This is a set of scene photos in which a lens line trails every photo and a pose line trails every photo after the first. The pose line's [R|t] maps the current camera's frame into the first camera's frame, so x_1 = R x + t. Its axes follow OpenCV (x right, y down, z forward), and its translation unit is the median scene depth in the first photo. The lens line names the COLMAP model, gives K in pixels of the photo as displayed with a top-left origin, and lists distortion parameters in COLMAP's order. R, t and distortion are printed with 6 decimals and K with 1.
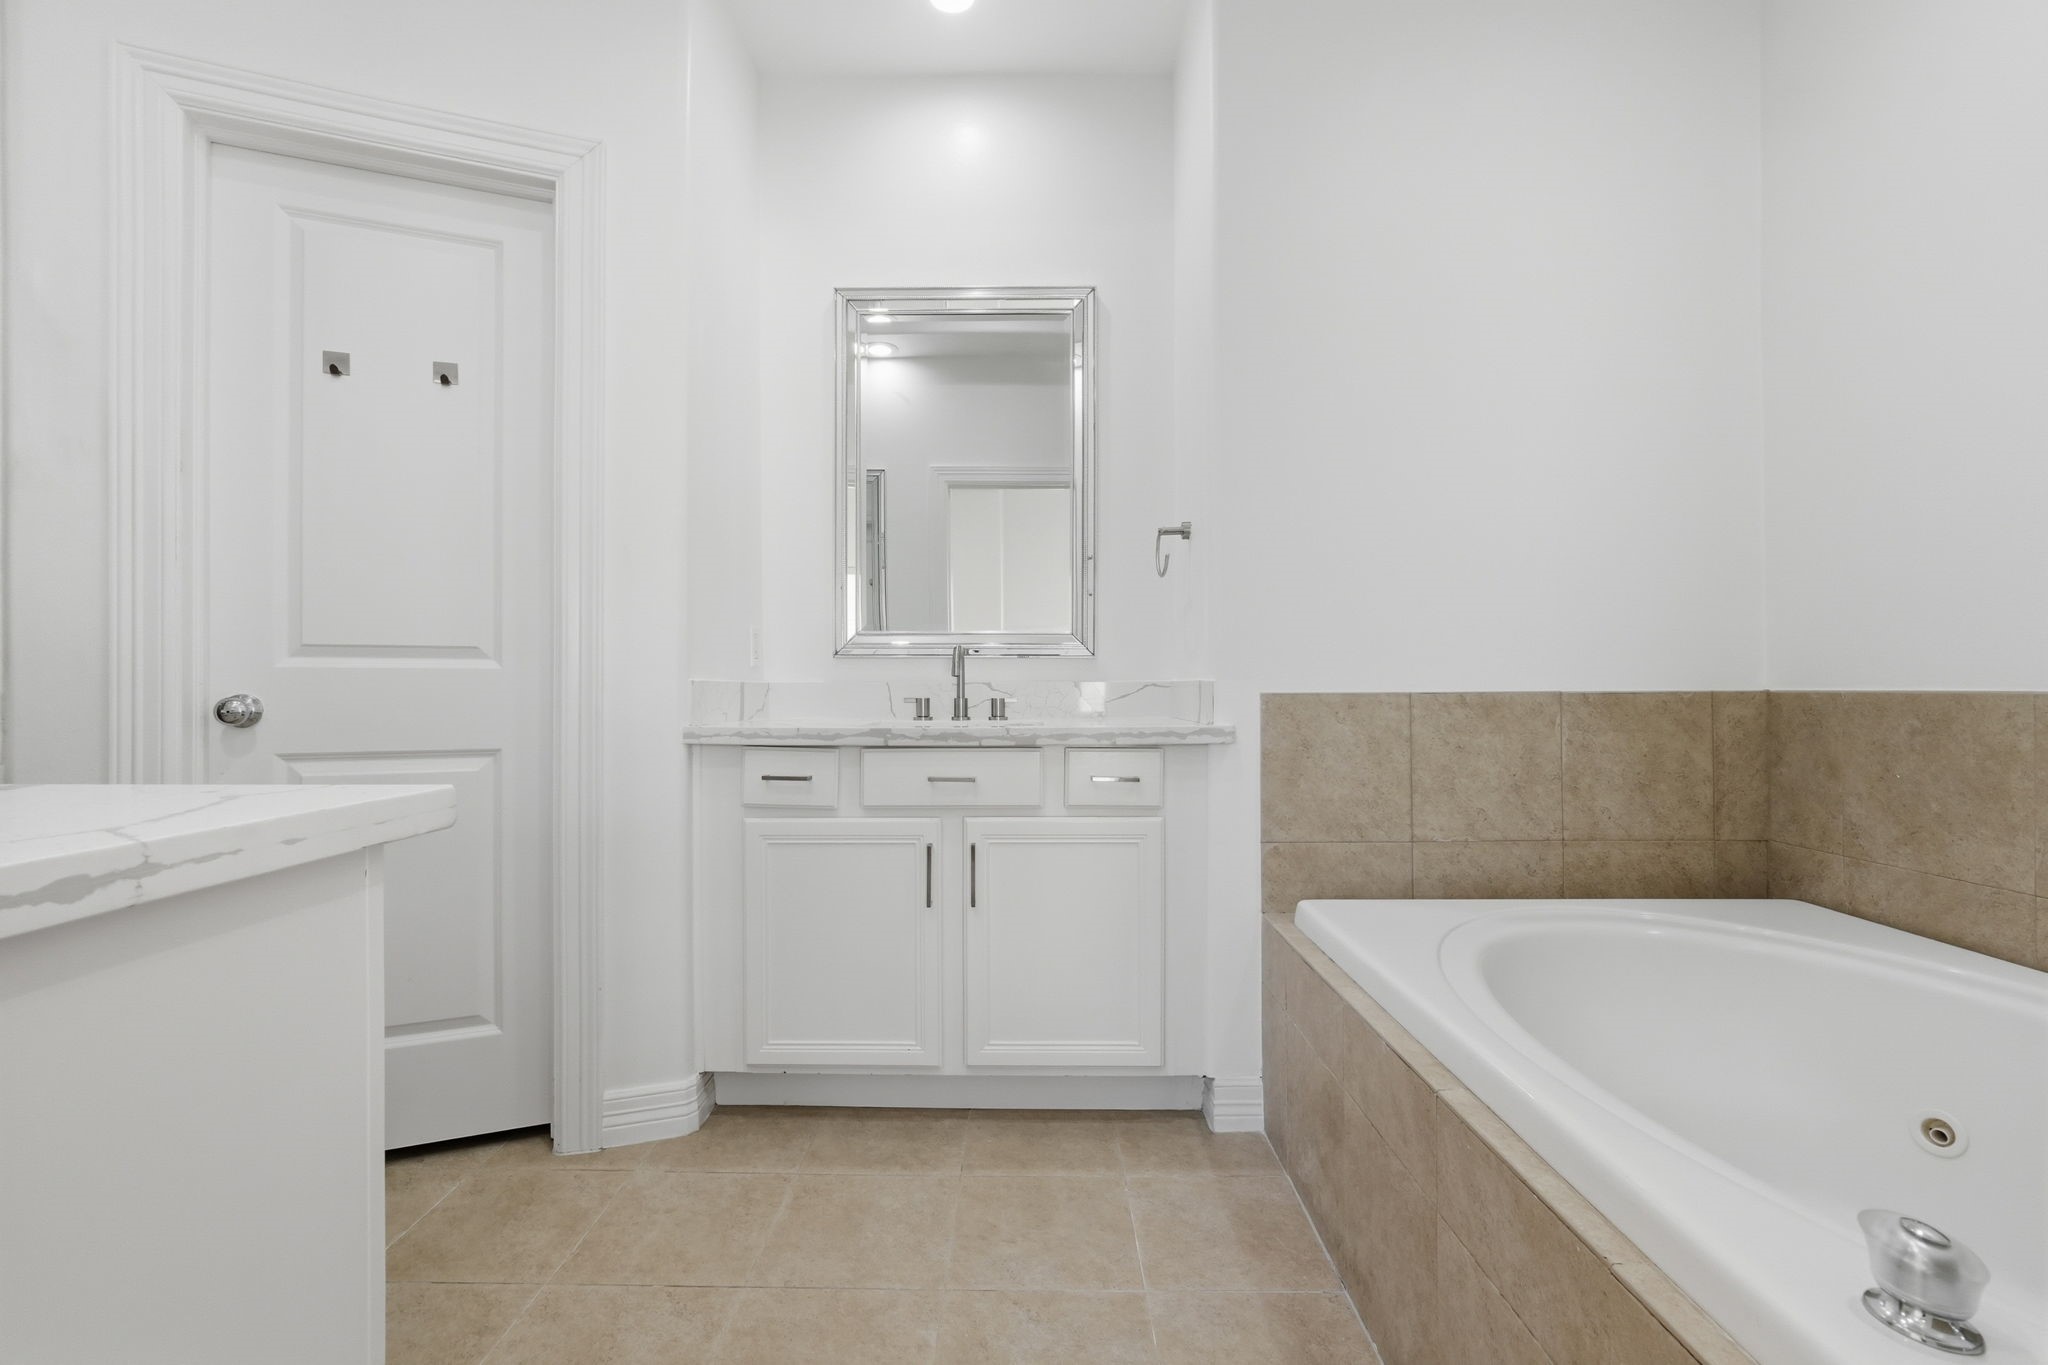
lens RADIAL K [[888.1, 0, 1006.7], [0, 888.1, 678.5], [0, 0, 1]] dist [-0.009038, 0.002611]
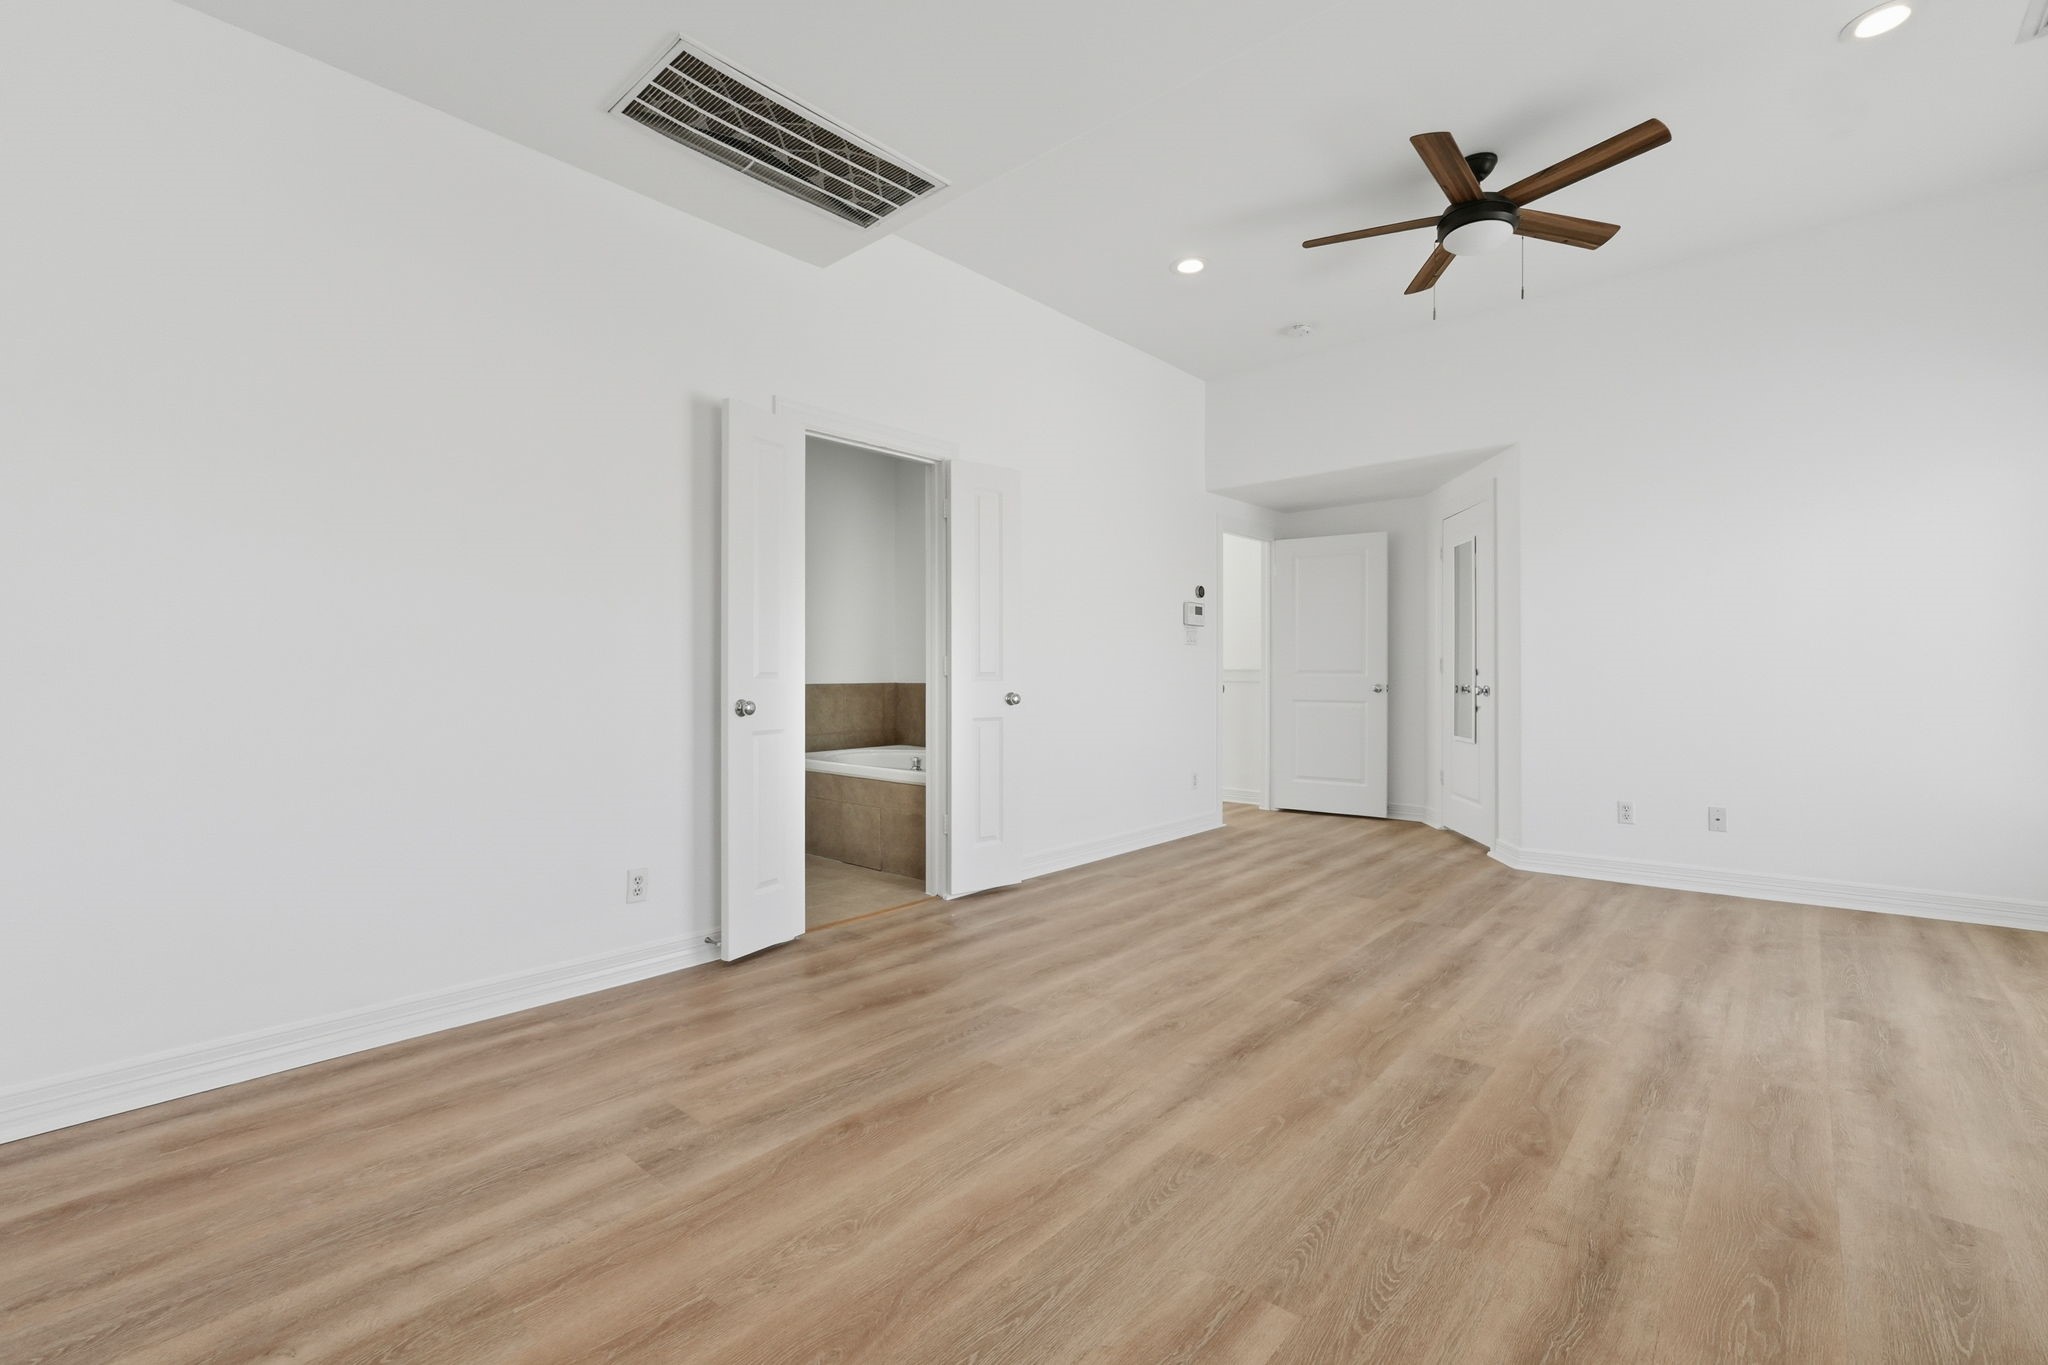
lens RADIAL K [[888.1, 0, 1025.4], [0, 888.1, 669.9], [0, 0, 1]] dist [-0.009038, 0.002611]
pose [[0.641555, 0.005678, 0.767056, -1.511388], [-0.010516, 0.999944, 0.001394, -0.046273], [-0.767005, -0.008961, 0.641578, -1.649150]]
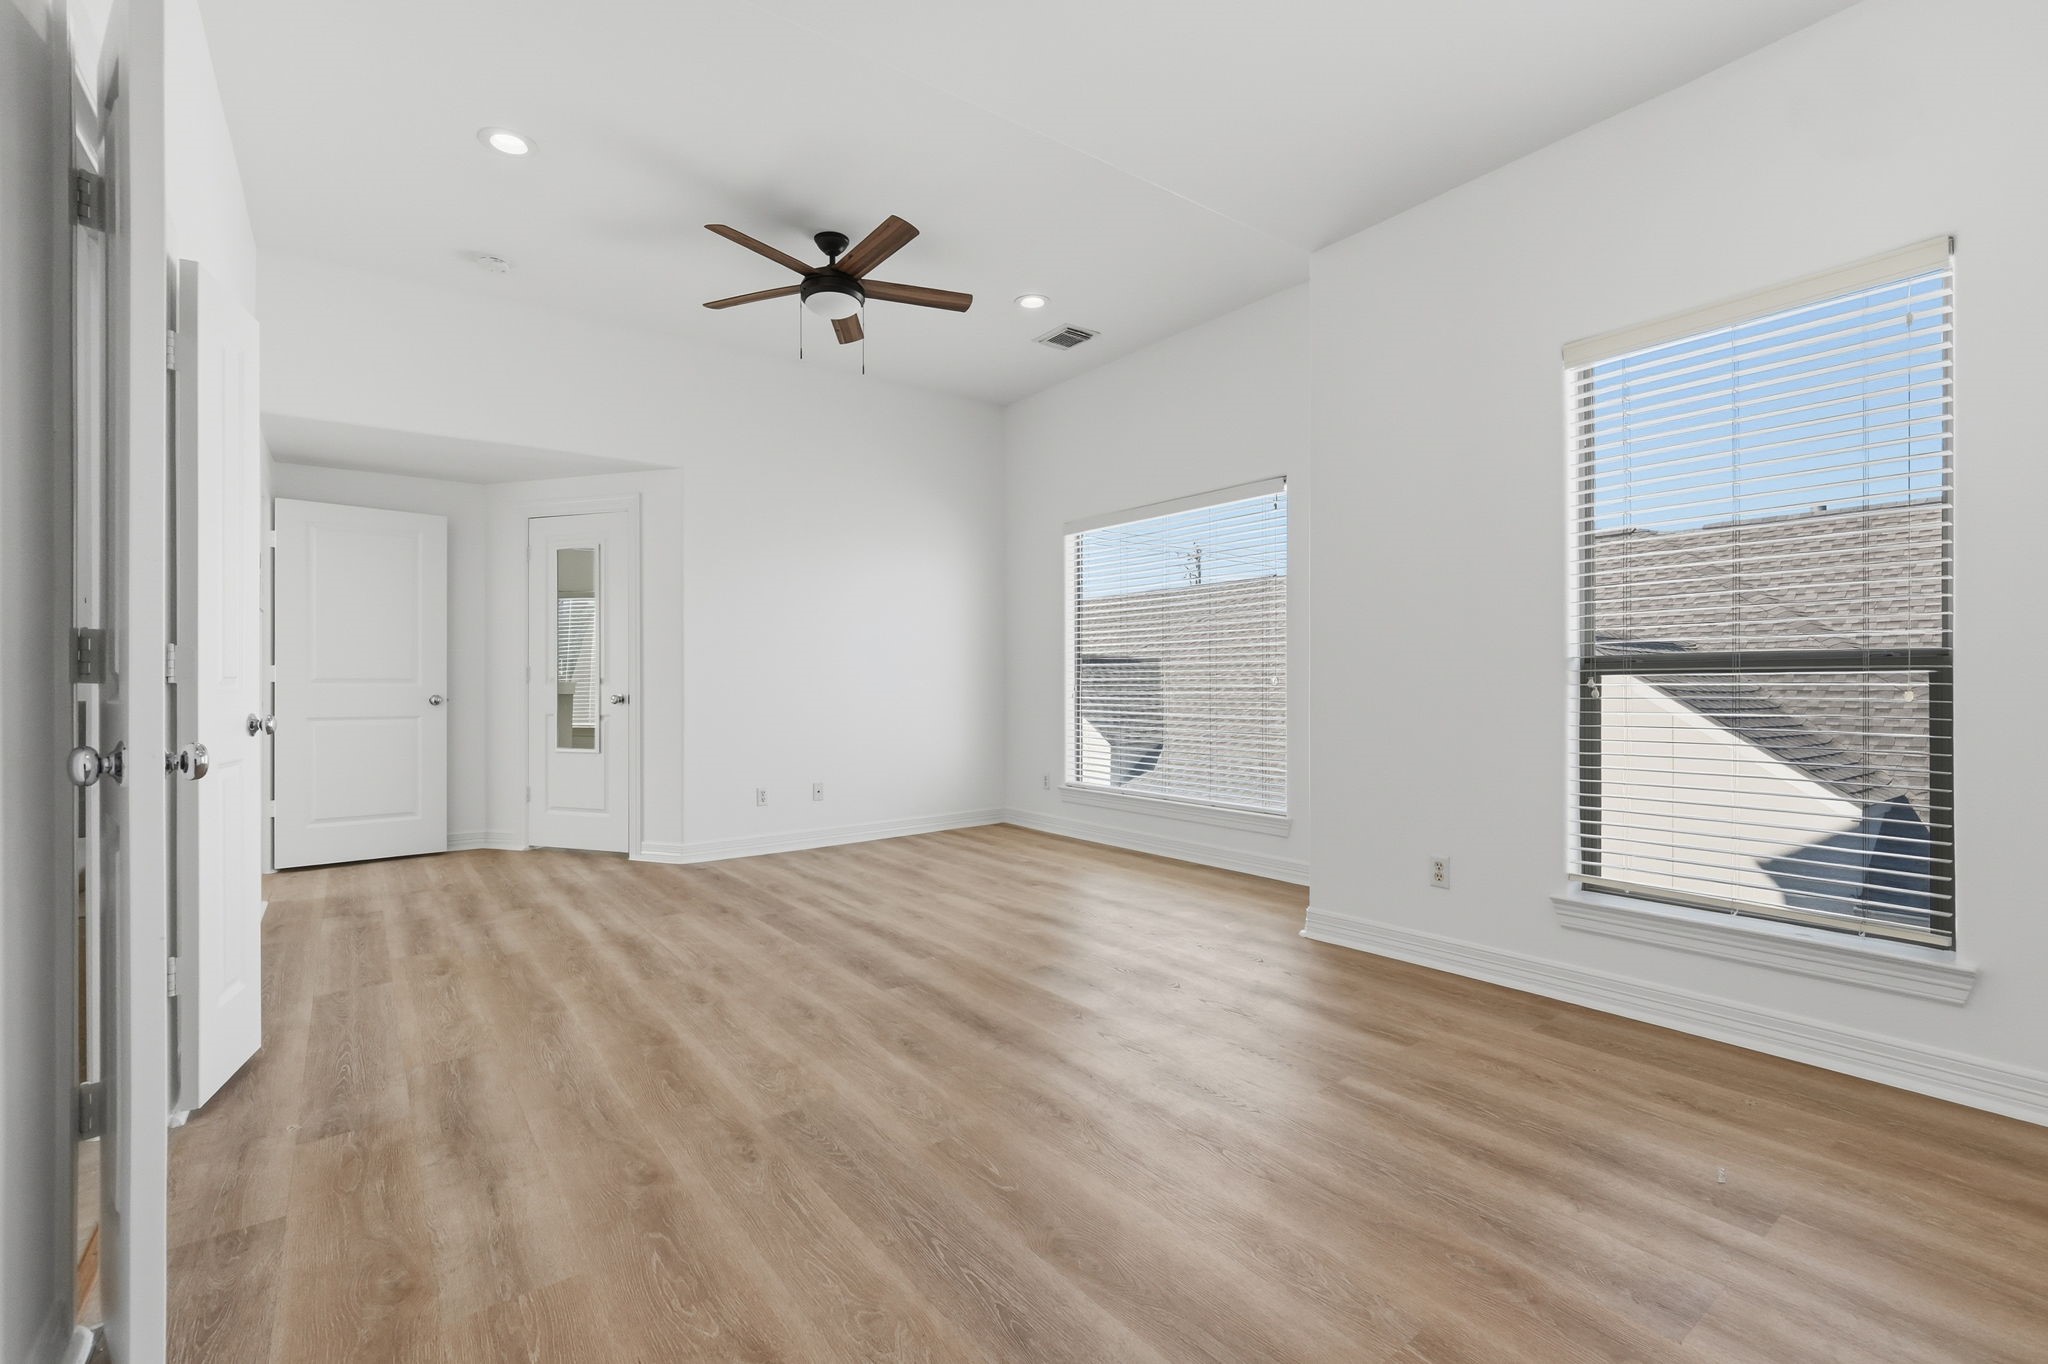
lens RADIAL K [[888.1, 0, 1019.9], [0, 888.1, 690.6], [0, 0, 1]] dist [-0.009038, 0.002611]
pose [[-0.611057, -0.002362, 0.791583, -1.466398], [-0.007394, 0.999969, -0.002724, -0.021073], [-0.791552, -0.007518, -0.611056, -0.147937]]
